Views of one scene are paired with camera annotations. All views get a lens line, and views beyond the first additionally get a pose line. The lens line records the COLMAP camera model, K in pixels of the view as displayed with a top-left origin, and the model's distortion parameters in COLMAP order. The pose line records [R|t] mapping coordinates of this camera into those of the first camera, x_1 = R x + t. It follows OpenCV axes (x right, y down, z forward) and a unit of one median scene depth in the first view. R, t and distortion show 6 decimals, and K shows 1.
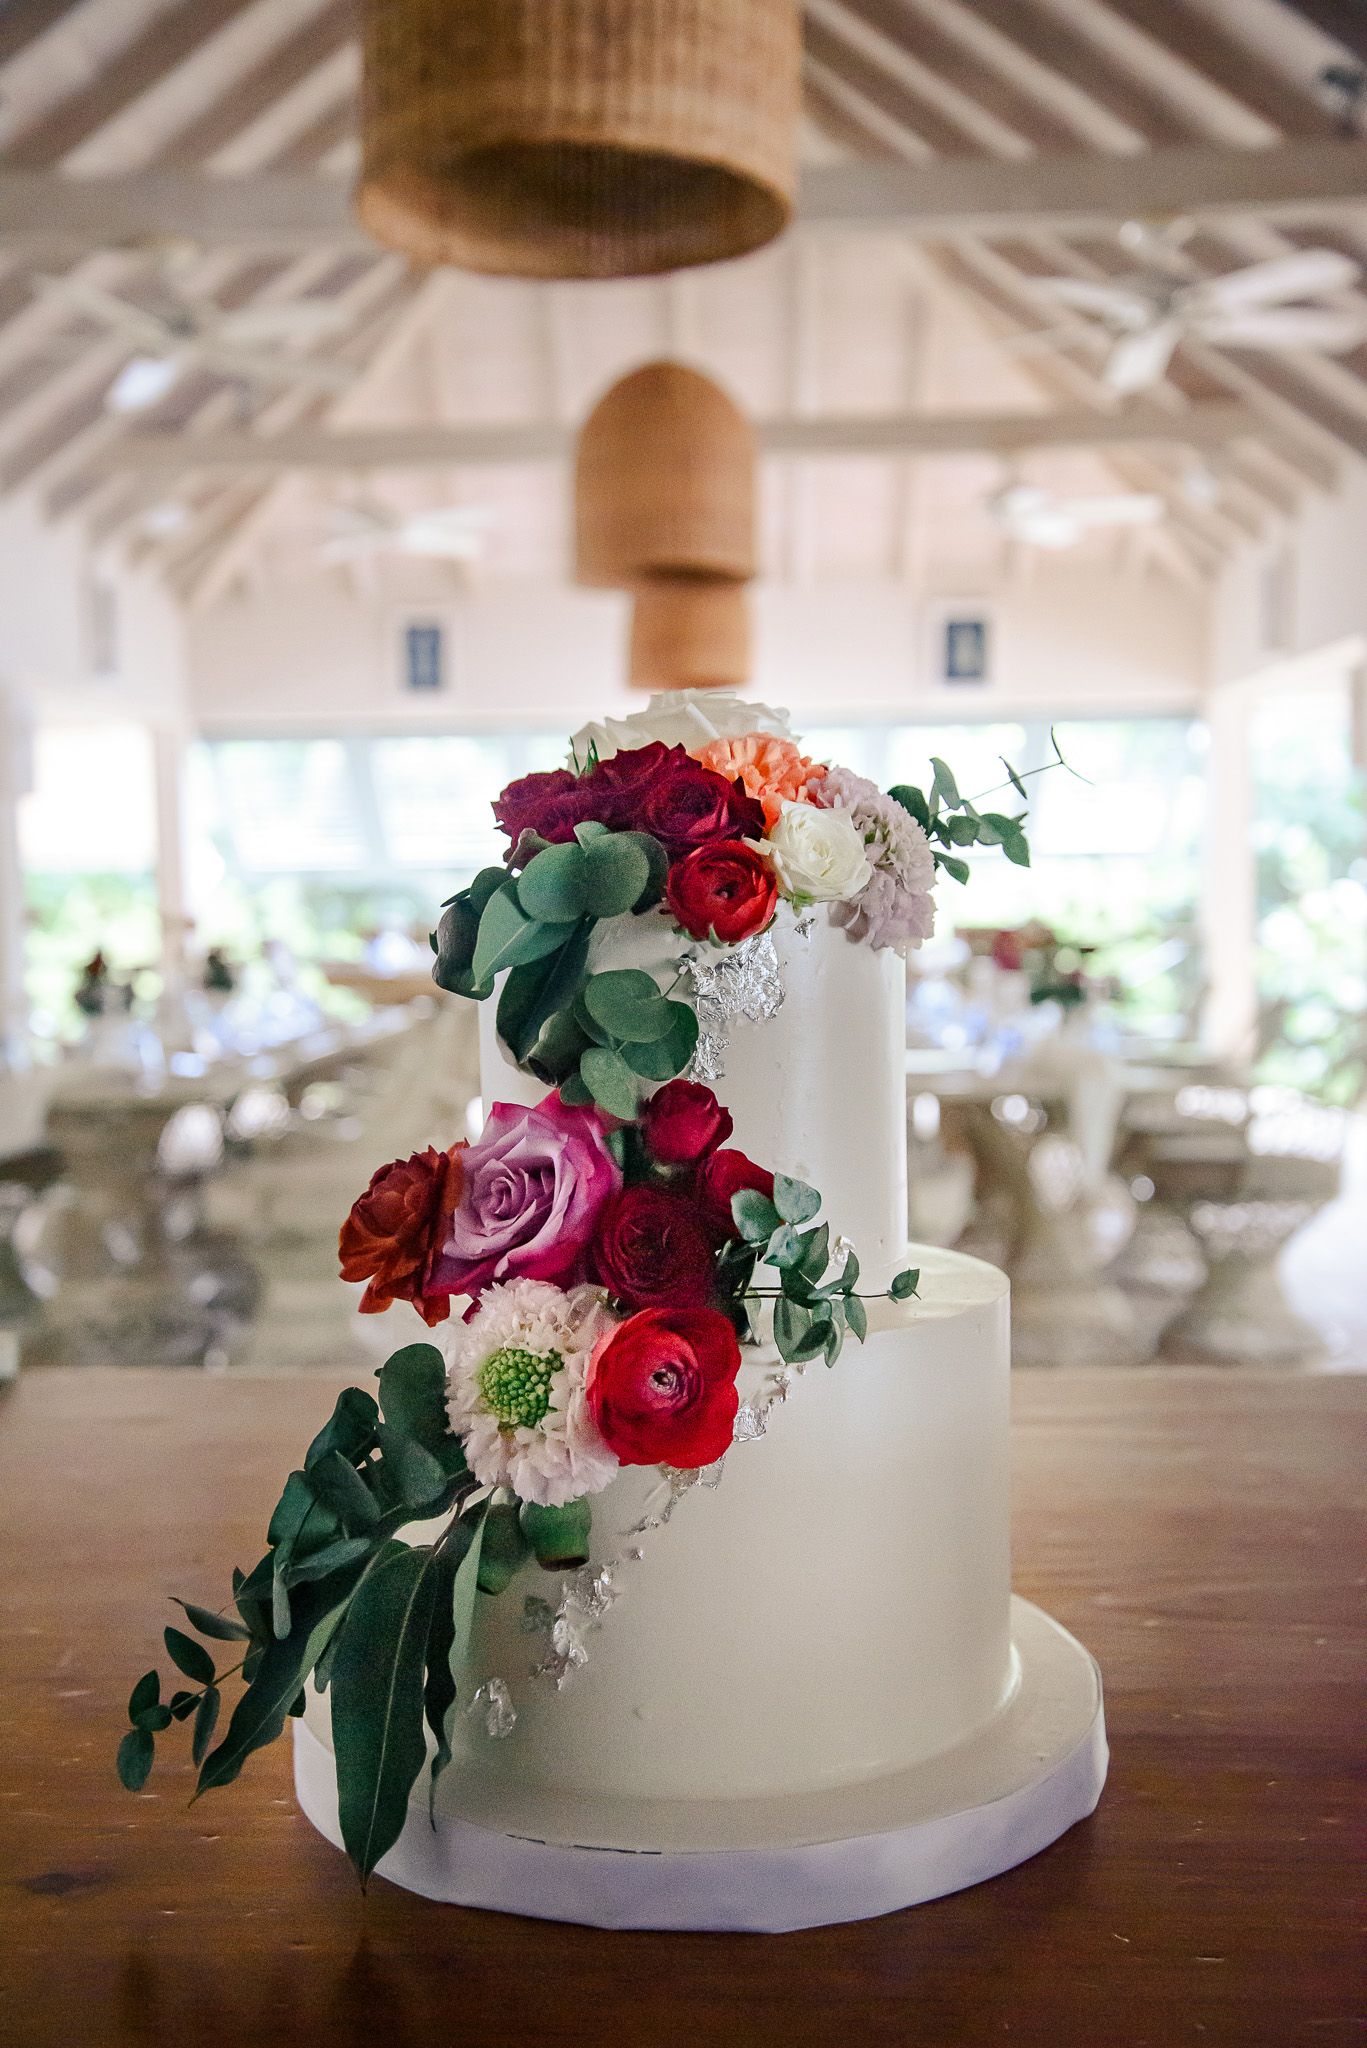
lens RADIAL K [[2204.9, 0, 676.6], [0, 2204.9, 1024.9], [0, 0, 1]] dist [-0.022596, 0.000000]
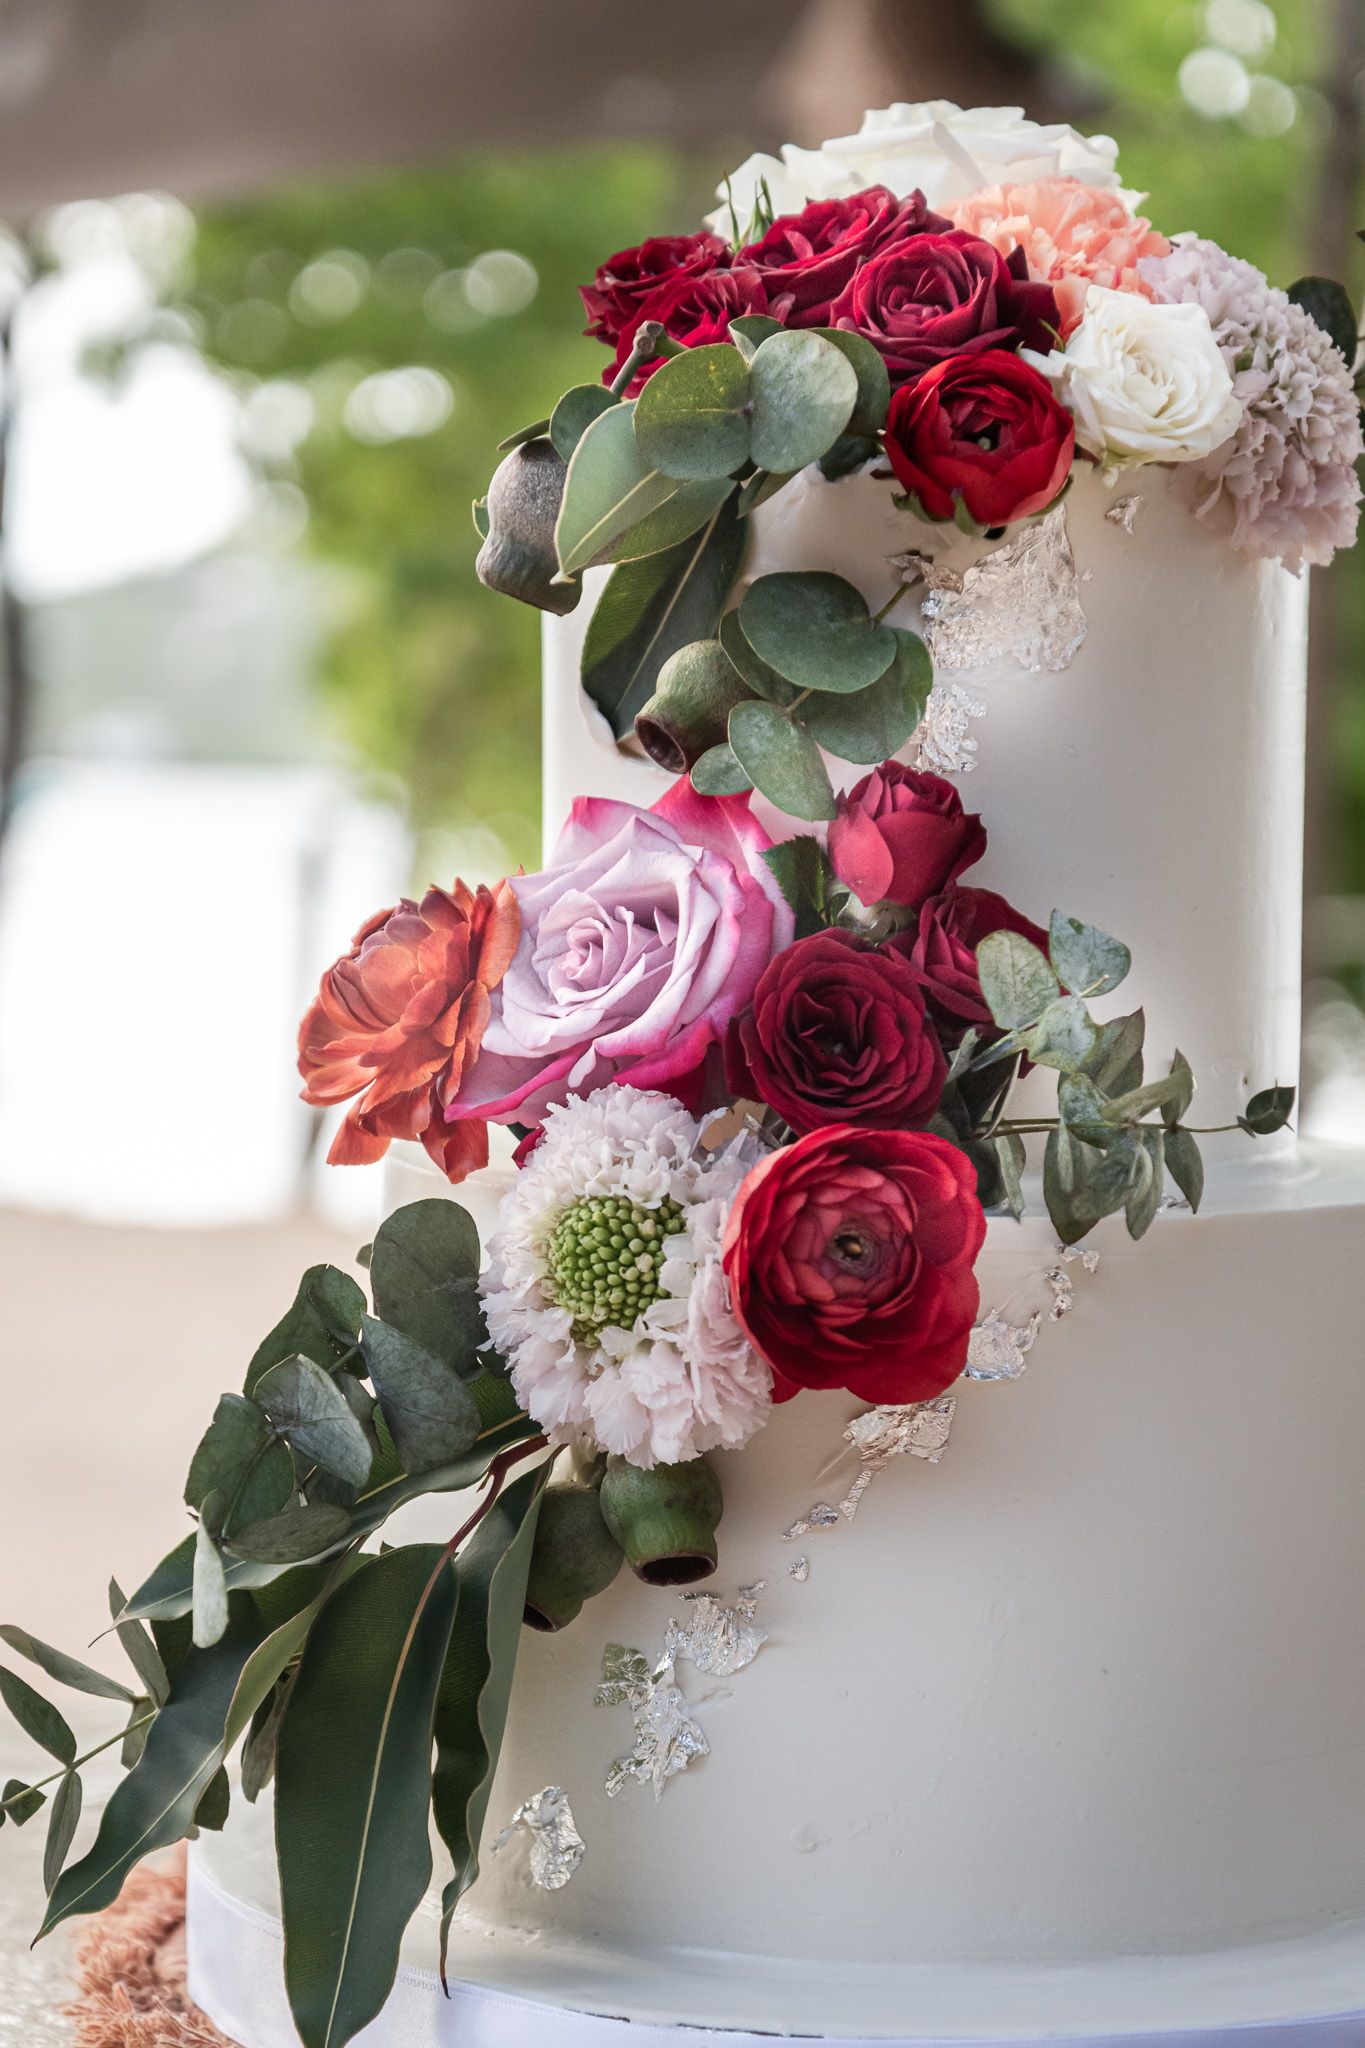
lens RADIAL K [[4707.4, 0, 685.0], [0, 4707.4, 1023.1], [0, 0, 1]] dist [-0.103107, 0.000000]
pose [[0.998398, 0.031595, -0.046946, 0.005916], [-0.030236, 0.999111, 0.029373, 0.059161], [0.047833, -0.027907, 0.998465, -0.243585]]
